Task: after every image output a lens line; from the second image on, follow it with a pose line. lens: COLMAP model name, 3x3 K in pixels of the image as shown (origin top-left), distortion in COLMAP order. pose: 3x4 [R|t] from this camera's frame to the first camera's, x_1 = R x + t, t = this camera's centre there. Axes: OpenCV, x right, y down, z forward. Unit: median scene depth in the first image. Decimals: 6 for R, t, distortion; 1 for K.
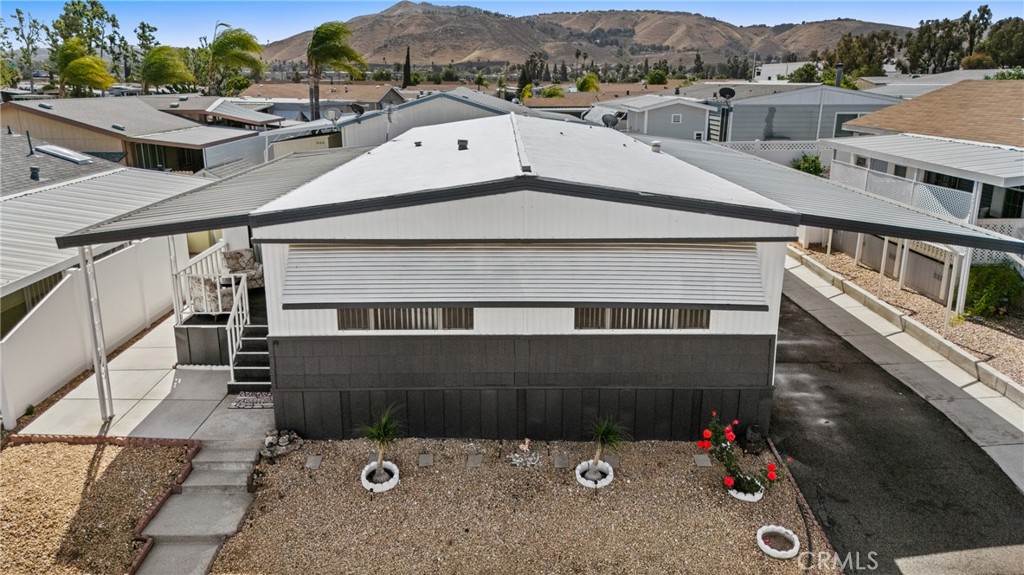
lens RADIAL K [[781.2, 0, 510.4], [0, 781.2, 272.5], [0, 0, 1]] dist [0.074579, -0.069516]
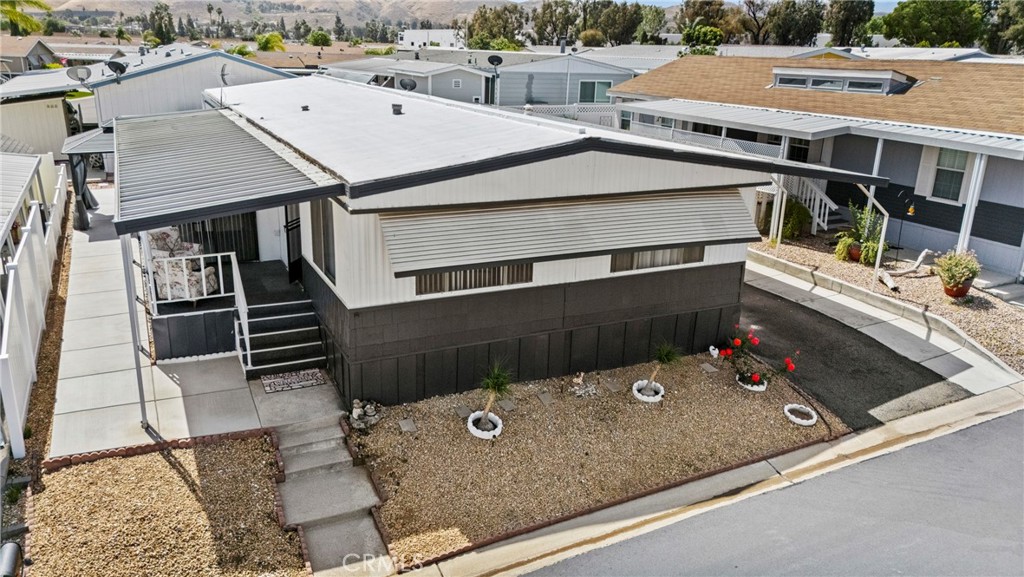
lens RADIAL K [[759.4, 0, 509.6], [0, 759.4, 286.4], [0, 0, 1]] dist [0.083241, -0.081163]
pose [[0.901088, -0.103647, 0.421068, -0.503503], [0.074587, 0.993589, 0.084959, -0.012905], [-0.427174, -0.045149, 0.903041, 0.052456]]
